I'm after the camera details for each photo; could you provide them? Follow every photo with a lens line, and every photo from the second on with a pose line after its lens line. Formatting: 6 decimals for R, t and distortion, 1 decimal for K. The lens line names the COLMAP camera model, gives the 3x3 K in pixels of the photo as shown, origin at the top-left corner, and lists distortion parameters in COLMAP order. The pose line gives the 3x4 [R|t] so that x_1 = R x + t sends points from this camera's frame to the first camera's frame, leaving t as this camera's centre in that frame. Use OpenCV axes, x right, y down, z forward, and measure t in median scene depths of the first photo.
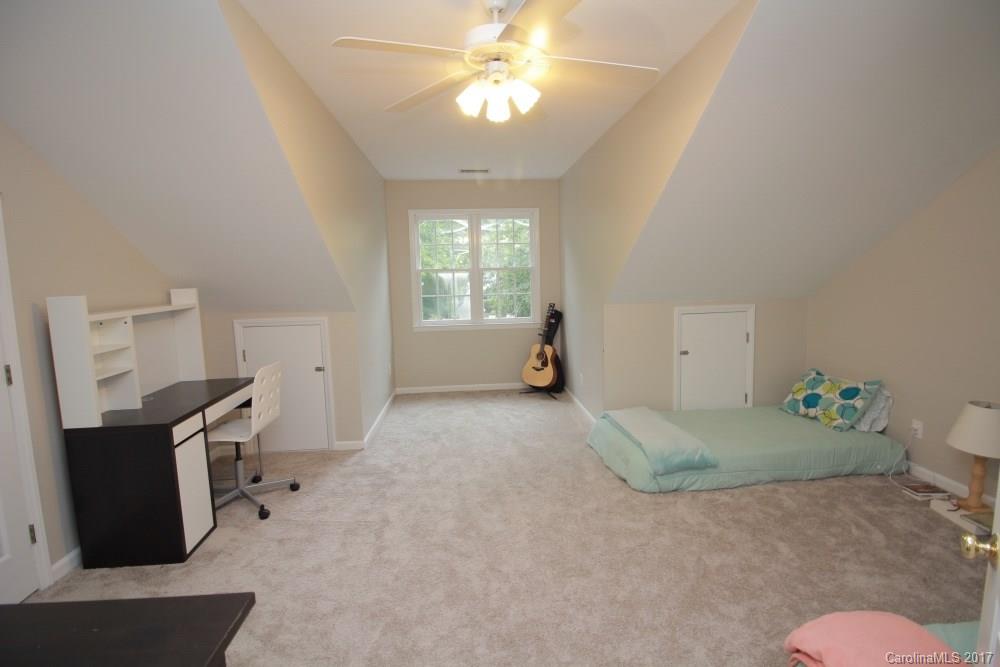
lens RADIAL K [[464.0, 0, 500.4], [0, 464.0, 319.4], [0, 0, 1]] dist [-0.002759, -0.010429]
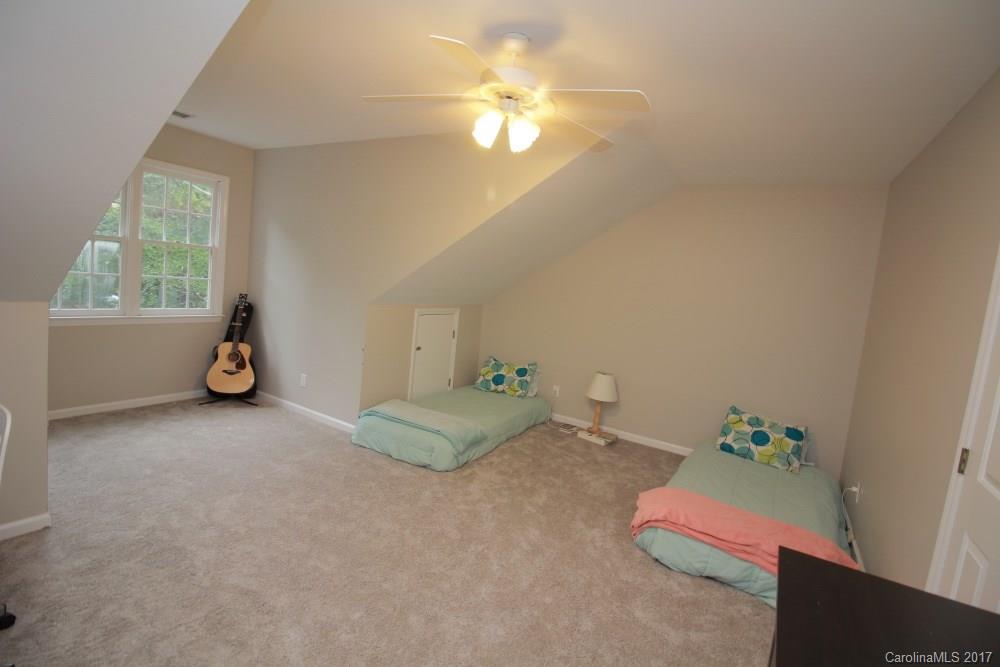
lens RADIAL K [[464.0, 0, 500.4], [0, 464.0, 319.4], [0, 0, 1]] dist [-0.002759, -0.010429]
pose [[0.578709, 0.010817, 0.815463, -0.480469], [-0.036539, 0.999252, 0.012676, -0.025237], [-0.814715, -0.037131, 0.578671, 0.191926]]
